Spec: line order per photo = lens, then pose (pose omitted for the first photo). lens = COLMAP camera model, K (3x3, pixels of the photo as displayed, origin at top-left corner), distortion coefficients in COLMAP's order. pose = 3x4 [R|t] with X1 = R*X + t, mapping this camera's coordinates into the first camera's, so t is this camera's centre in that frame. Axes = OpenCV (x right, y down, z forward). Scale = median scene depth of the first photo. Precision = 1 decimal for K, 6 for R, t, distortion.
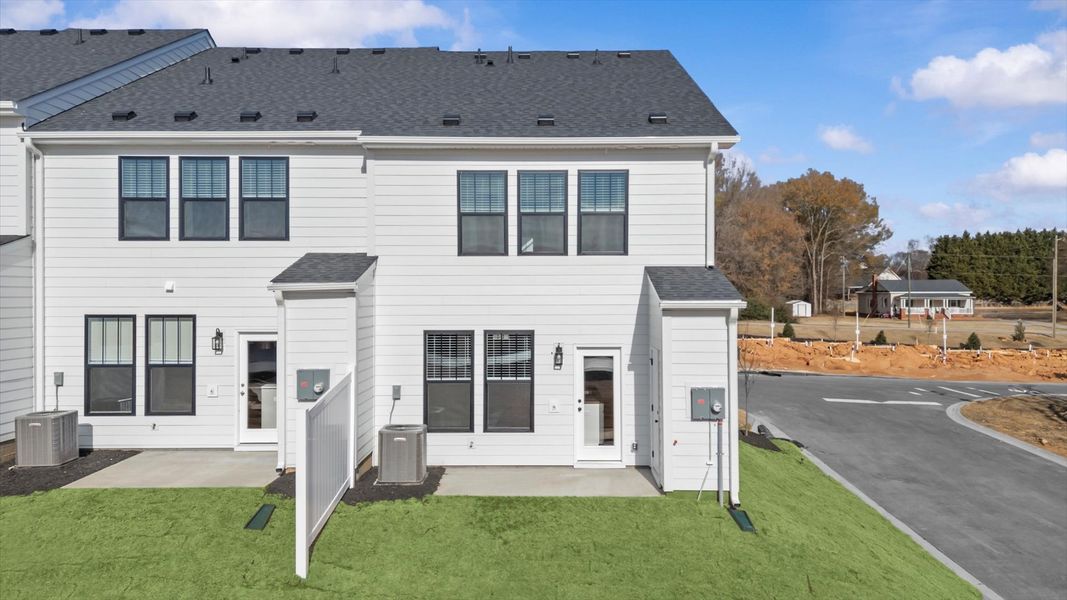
lens RADIAL K [[750.5, 0, 533.5], [0, 750.5, 300.0], [0, 0, 1]] dist [0.038798, -0.002508]
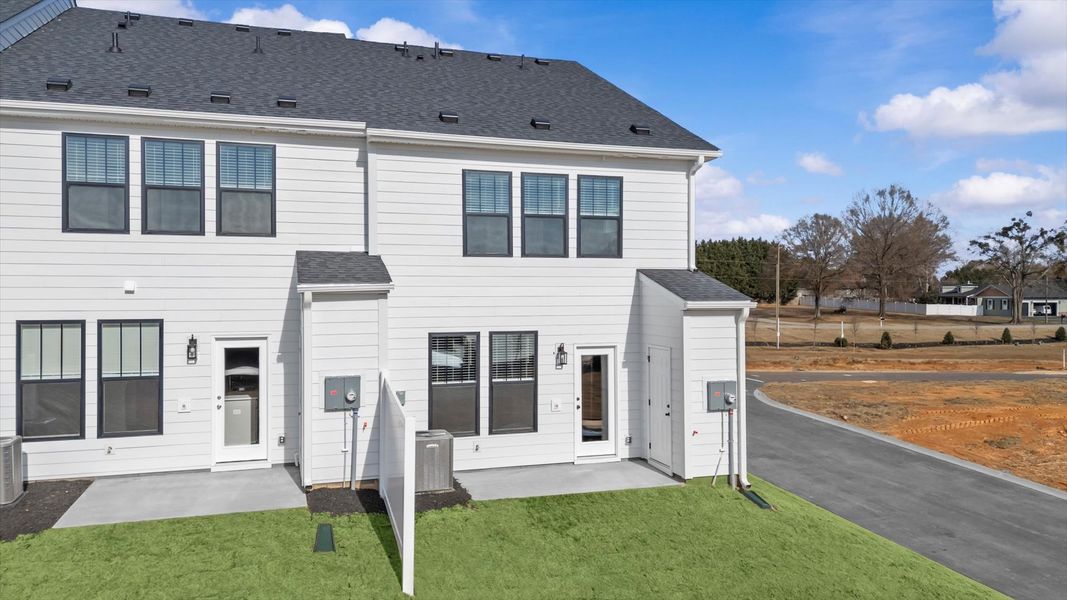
lens RADIAL K [[750.5, 0, 533.5], [0, 750.5, 300.0], [0, 0, 1]] dist [0.038798, -0.002508]
pose [[0.953491, -0.003193, 0.301404, -0.308487], [0.003180, 0.999995, 0.000534, -0.001984], [-0.301404, 0.000449, 0.953496, 0.036410]]
